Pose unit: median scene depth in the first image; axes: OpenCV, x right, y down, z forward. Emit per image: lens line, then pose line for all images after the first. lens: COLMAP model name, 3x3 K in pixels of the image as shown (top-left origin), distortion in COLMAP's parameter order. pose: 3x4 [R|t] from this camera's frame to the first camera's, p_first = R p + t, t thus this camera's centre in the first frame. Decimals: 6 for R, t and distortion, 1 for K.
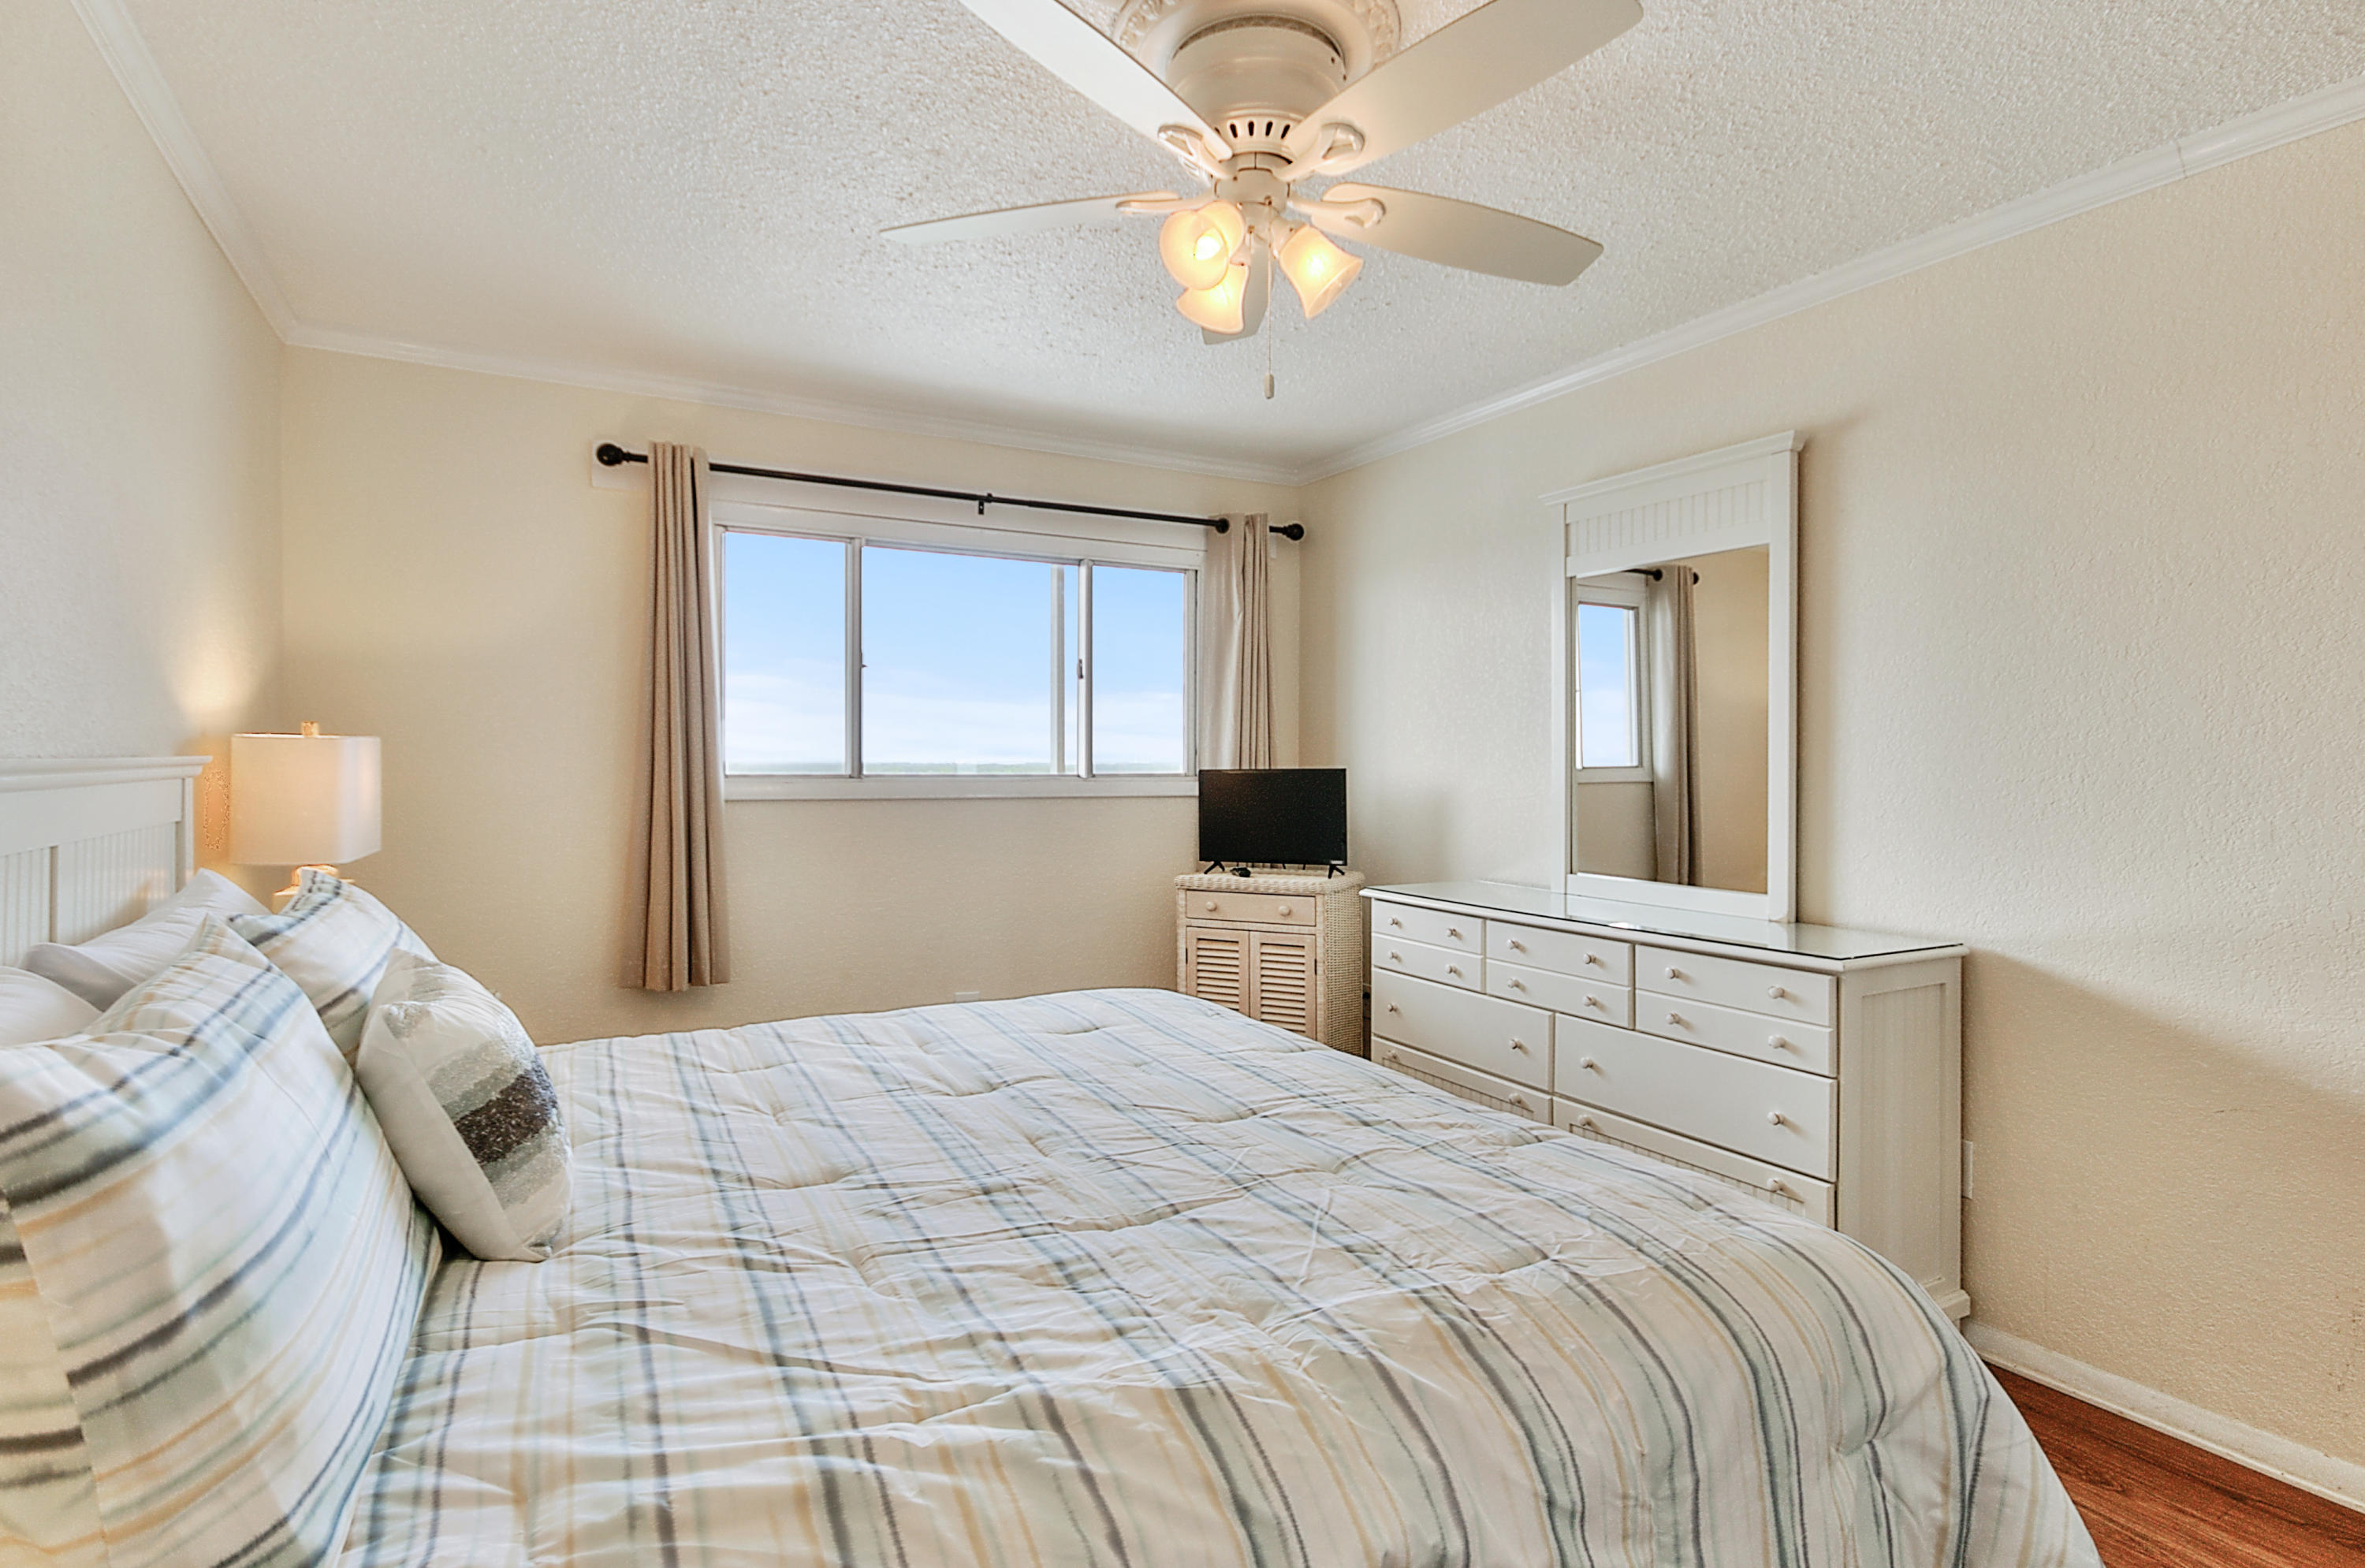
lens RADIAL K [[1138.3, 0, 1182.5], [0, 1138.3, 784.0], [0, 0, 1]] dist [-0.001136, 0.000179]
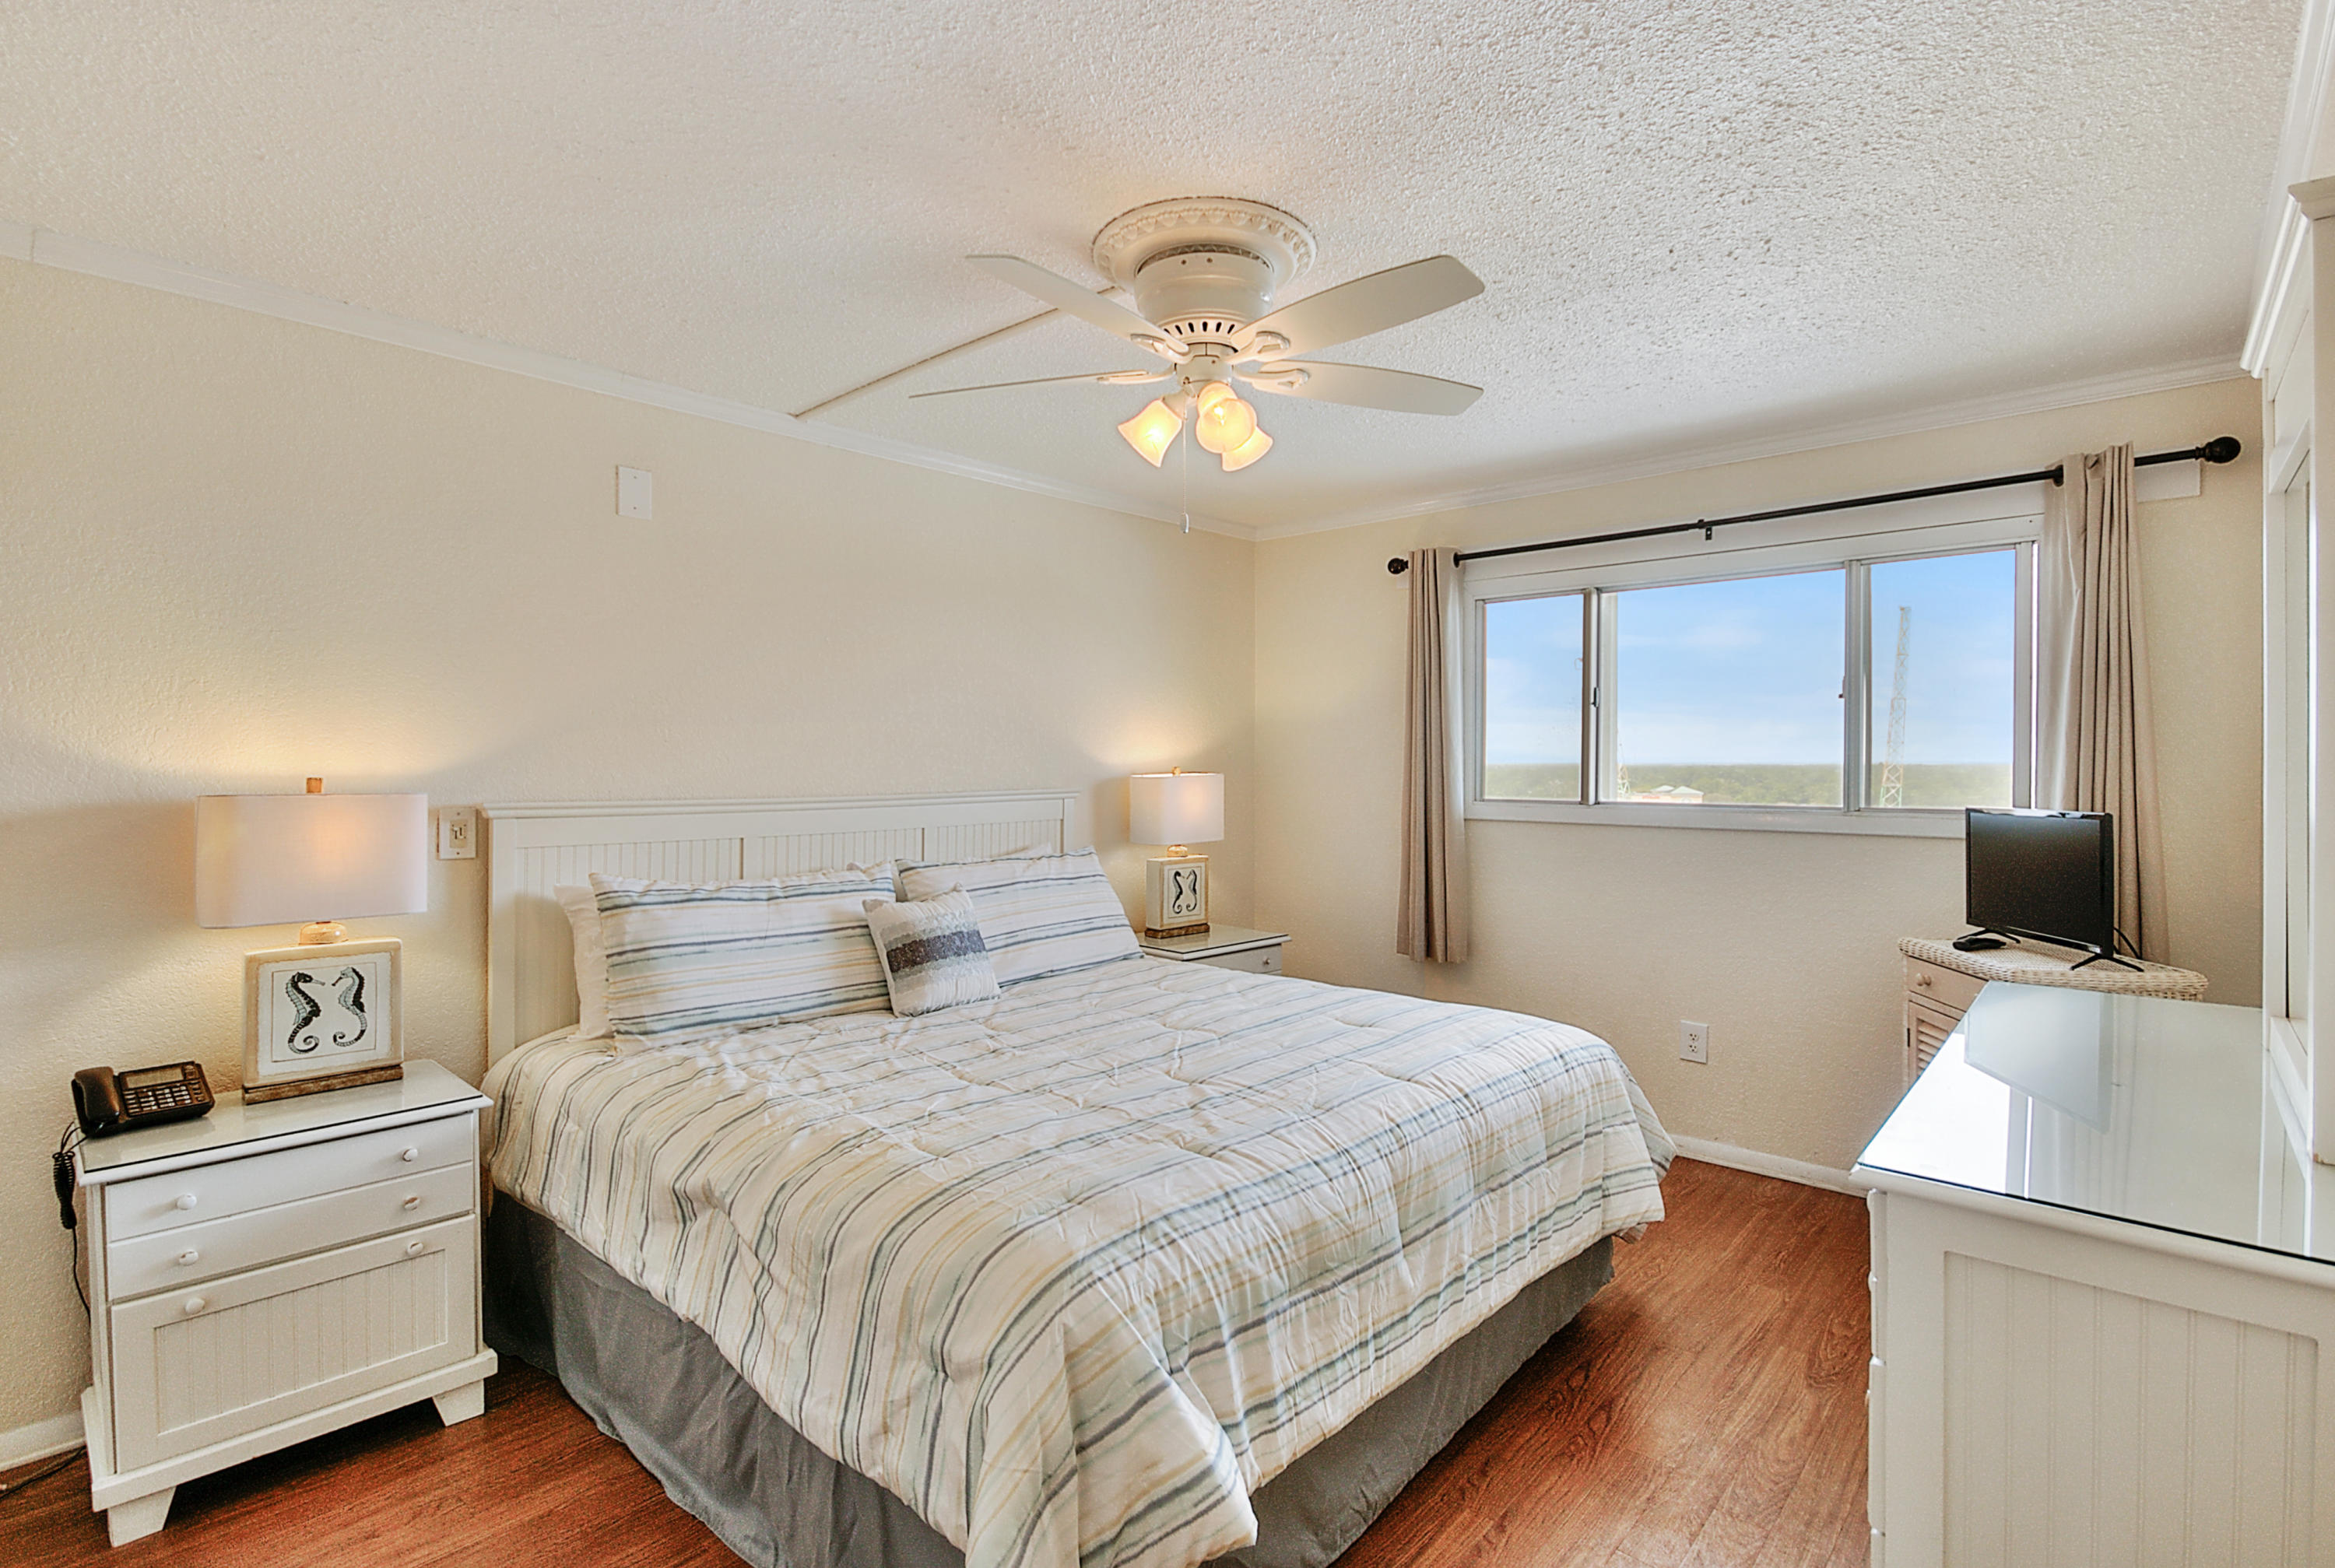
lens RADIAL K [[1077.8, 0, 1167.5], [0, 1077.8, 784.0], [0, 0, 1]] dist [-0.001815, -0.000194]
pose [[0.350486, 0.012950, -0.936478, 1.134298], [-0.015562, 0.999847, 0.008002, -0.056119], [0.936439, 0.011769, 0.350634, 0.508238]]
